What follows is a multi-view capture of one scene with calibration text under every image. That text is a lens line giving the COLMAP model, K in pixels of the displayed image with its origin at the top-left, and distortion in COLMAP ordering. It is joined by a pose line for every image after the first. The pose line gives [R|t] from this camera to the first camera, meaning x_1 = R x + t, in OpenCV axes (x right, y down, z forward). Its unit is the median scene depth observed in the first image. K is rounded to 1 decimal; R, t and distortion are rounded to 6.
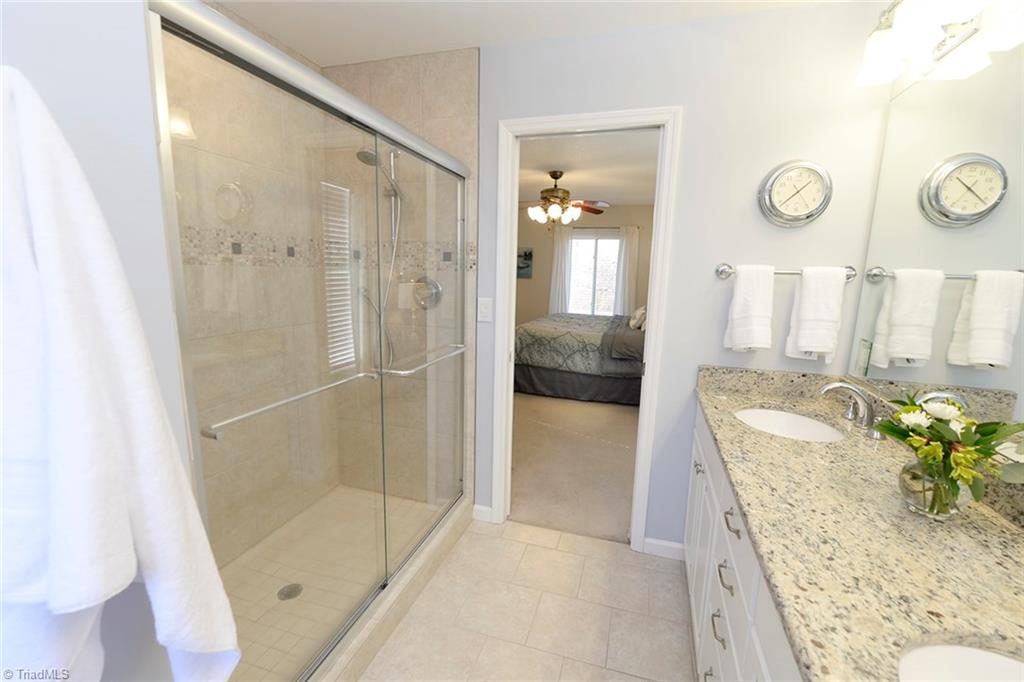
lens RADIAL K [[440.7, 0, 512.0], [0, 440.7, 341.0], [0, 0, 1]] dist [0.000409, 0.000041]
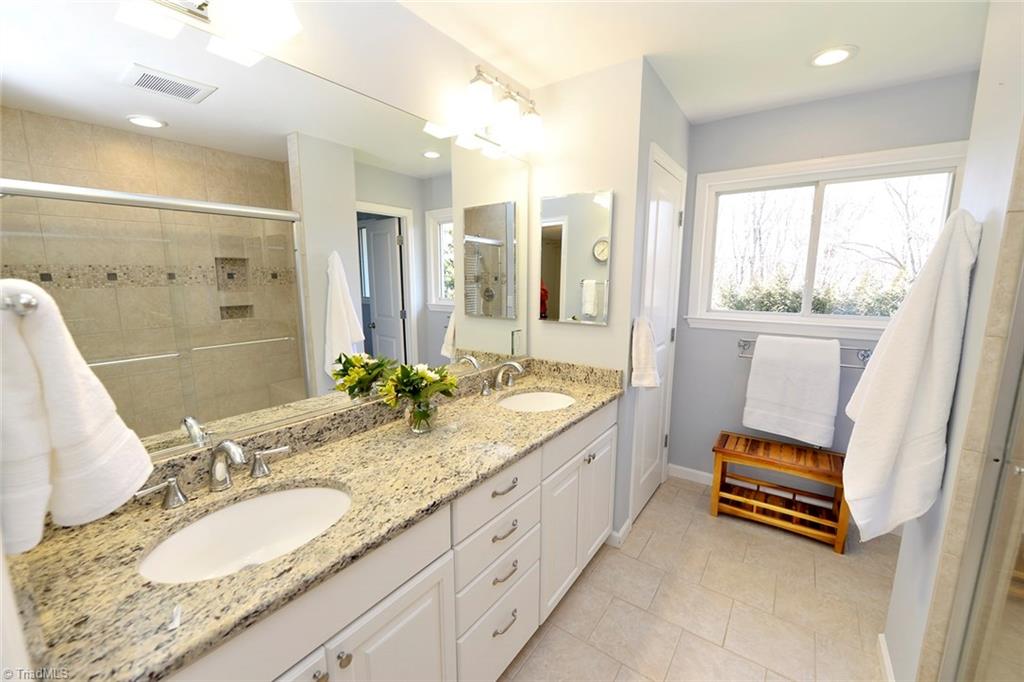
lens RADIAL K [[400.4, 0, 512.0], [0, 400.4, 341.0], [0, 0, 1]] dist [0.000057, 0.000003]
pose [[-0.943387, -0.063490, 0.325562, 0.193521], [0.044286, 0.948613, 0.313323, -0.413966], [-0.328725, 0.310003, -0.892098, 2.357428]]
